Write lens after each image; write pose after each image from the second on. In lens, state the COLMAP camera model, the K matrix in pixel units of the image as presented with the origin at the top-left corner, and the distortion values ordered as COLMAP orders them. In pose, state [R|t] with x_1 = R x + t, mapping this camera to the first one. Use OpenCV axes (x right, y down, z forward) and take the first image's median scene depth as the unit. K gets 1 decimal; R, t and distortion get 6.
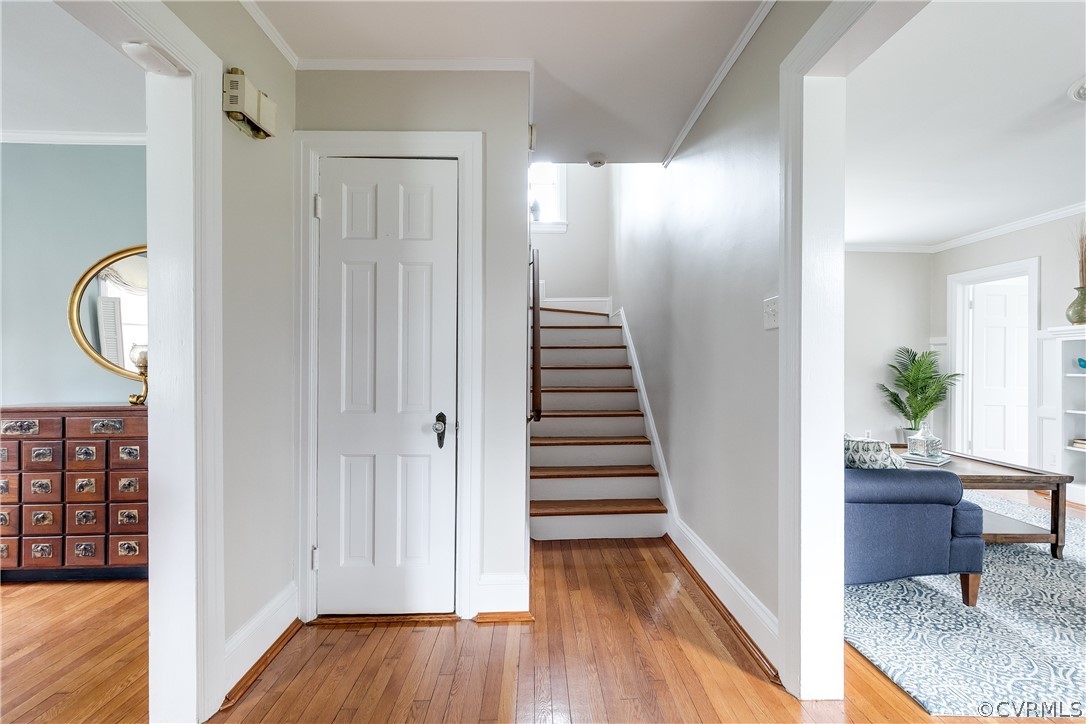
lens RADIAL K [[490.2, 0, 548.3], [0, 490.2, 365.2], [0, 0, 1]] dist [0.004351, -0.000925]
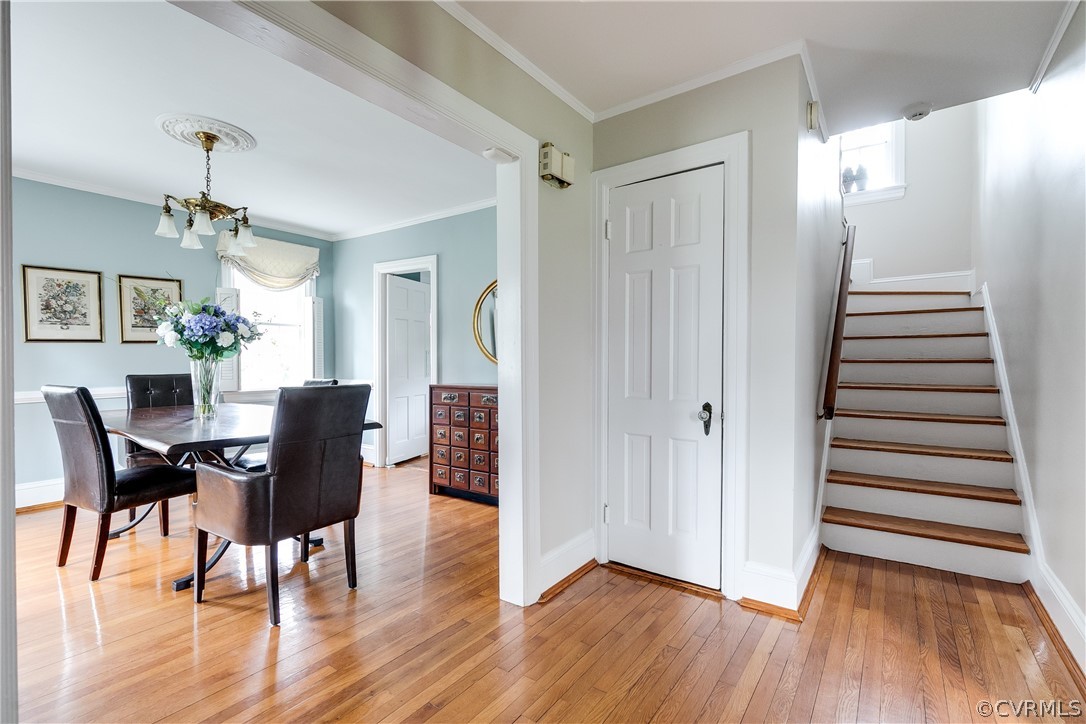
lens RADIAL K [[490.2, 0, 539.6], [0, 490.2, 364.7], [0, 0, 1]] dist [0.004351, -0.000925]
pose [[0.786868, 0.007377, -0.617077, 0.152113], [0.001253, 0.999907, 0.013551, -0.001849], [0.617120, -0.011436, 0.786786, -0.075165]]
